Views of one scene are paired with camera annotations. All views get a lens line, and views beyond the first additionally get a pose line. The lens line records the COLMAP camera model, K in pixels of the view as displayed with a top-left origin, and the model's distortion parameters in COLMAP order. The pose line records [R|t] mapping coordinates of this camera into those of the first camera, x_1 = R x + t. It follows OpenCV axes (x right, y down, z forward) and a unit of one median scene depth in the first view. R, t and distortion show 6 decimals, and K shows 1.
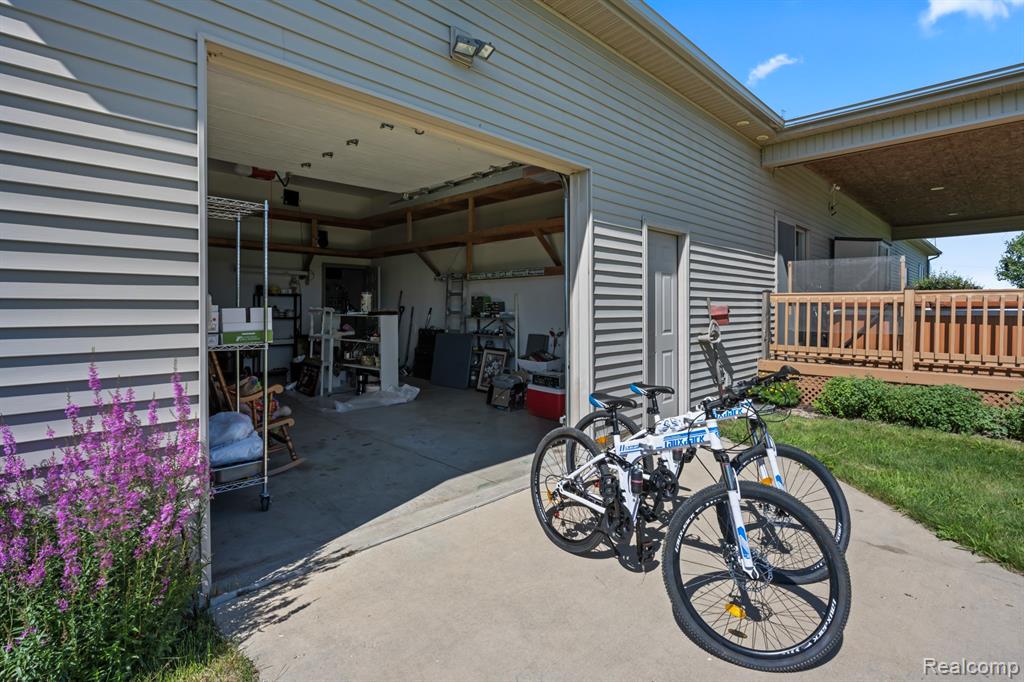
lens RADIAL K [[499.3, 0, 511.7], [0, 499.3, 314.4], [0, 0, 1]] dist [-0.000364, 0.000020]
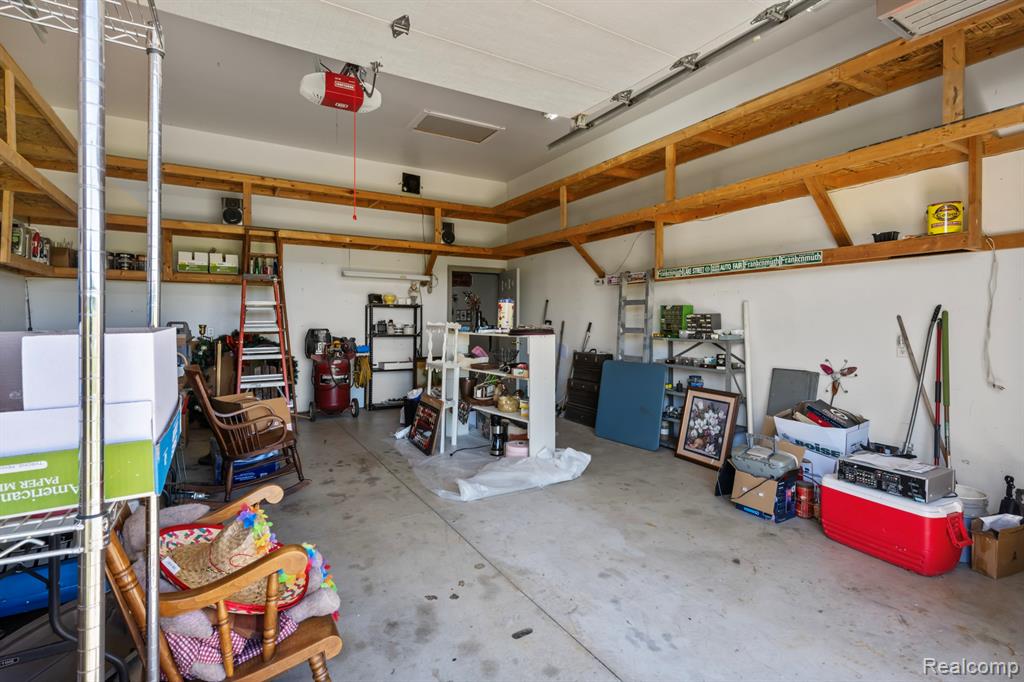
lens RADIAL K [[480.6, 0, 512.4], [0, 480.6, 323.7], [0, 0, 1]] dist [0.000128, -0.000001]
pose [[0.970554, 0.001795, -0.240879, -0.120797], [-0.003684, 0.999966, -0.007395, -0.007190], [0.240857, 0.008065, 0.970527, 0.358534]]
